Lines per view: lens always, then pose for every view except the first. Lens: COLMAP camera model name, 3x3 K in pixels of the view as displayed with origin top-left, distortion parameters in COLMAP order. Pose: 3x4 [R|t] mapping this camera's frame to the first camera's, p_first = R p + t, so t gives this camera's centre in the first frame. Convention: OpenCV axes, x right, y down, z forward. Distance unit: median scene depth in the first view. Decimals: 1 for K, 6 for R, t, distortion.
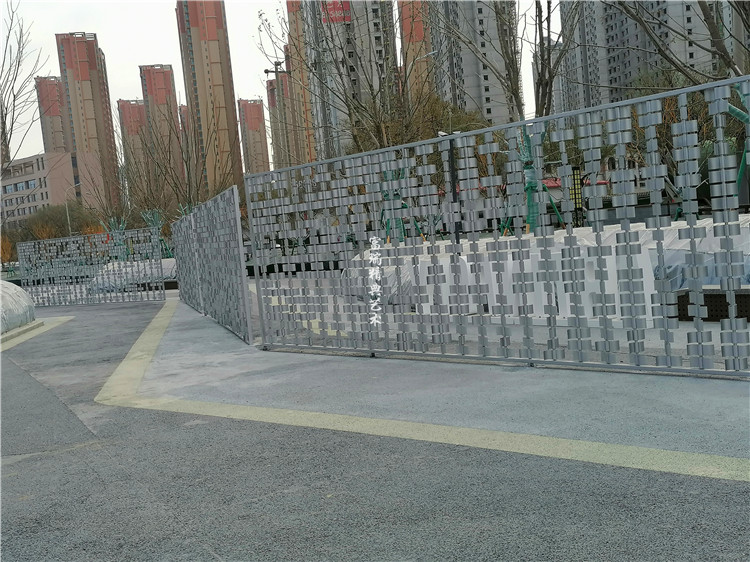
lens RADIAL K [[890.0, 0, 376.2], [0, 890.0, 283.6], [0, 0, 1]] dist [0.034560, 0.000000]
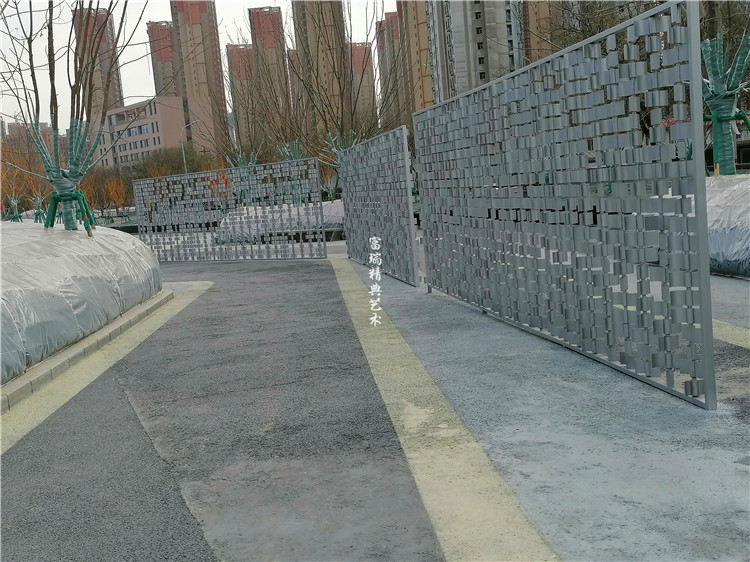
lens RADIAL K [[890.0, 0, 373.6], [0, 890.0, 280.1], [0, 0, 1]] dist [0.034560, 0.000000]
pose [[0.993204, 0.018102, -0.114971, -0.099499], [-0.011819, 0.998411, 0.055098, -0.003648], [0.115786, -0.053365, 0.991840, 0.240978]]
